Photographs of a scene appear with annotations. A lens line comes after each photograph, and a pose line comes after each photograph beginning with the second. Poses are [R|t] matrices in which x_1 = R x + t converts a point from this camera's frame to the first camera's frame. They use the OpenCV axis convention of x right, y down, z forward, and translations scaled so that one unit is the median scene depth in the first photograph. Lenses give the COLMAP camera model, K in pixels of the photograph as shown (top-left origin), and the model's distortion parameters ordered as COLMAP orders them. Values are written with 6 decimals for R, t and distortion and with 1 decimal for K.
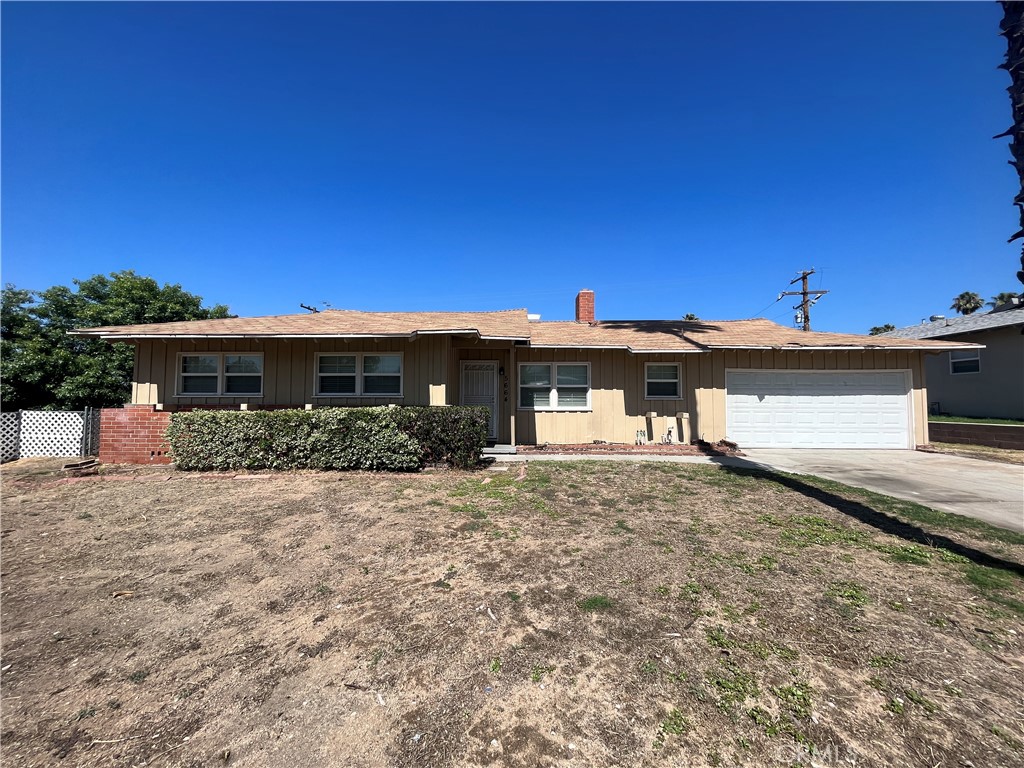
lens RADIAL K [[413.7, 0, 507.6], [0, 413.7, 383.4], [0, 0, 1]] dist [-0.002165, -0.000362]
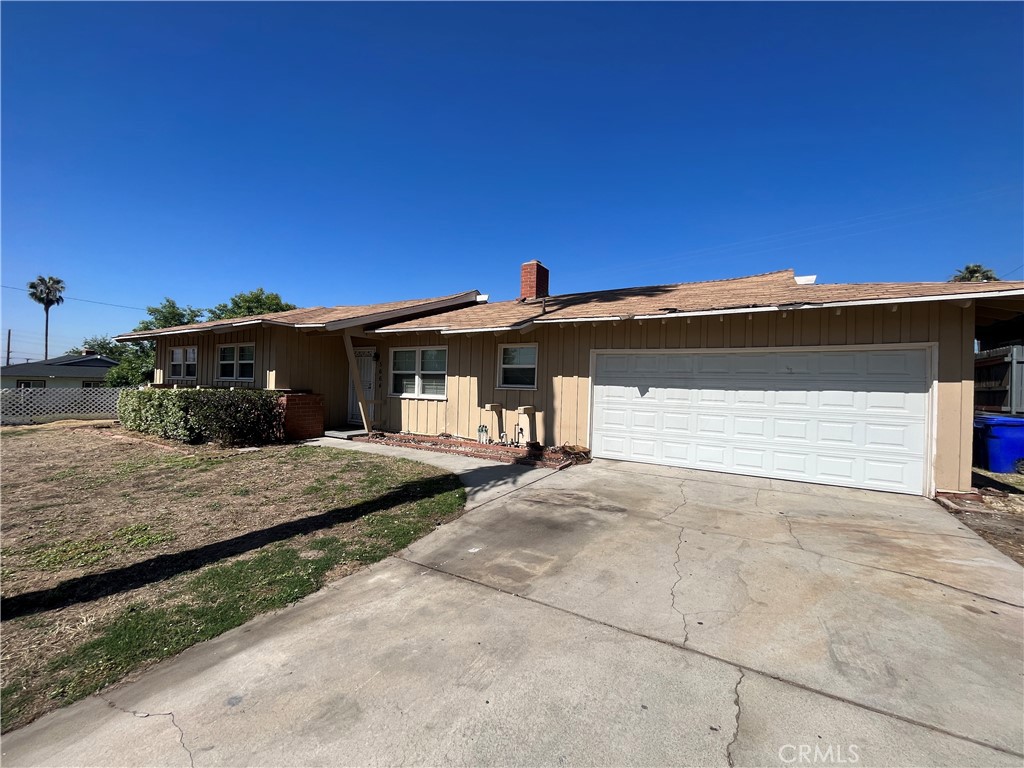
lens RADIAL K [[413.7, 0, 507.6], [0, 413.7, 383.4], [0, 0, 1]] dist [-0.002165, -0.000362]
pose [[0.873571, 0.018110, -0.486360, 0.750541], [-0.004937, 0.999586, 0.028354, 0.004176], [0.486672, -0.022368, 0.873299, 0.285496]]
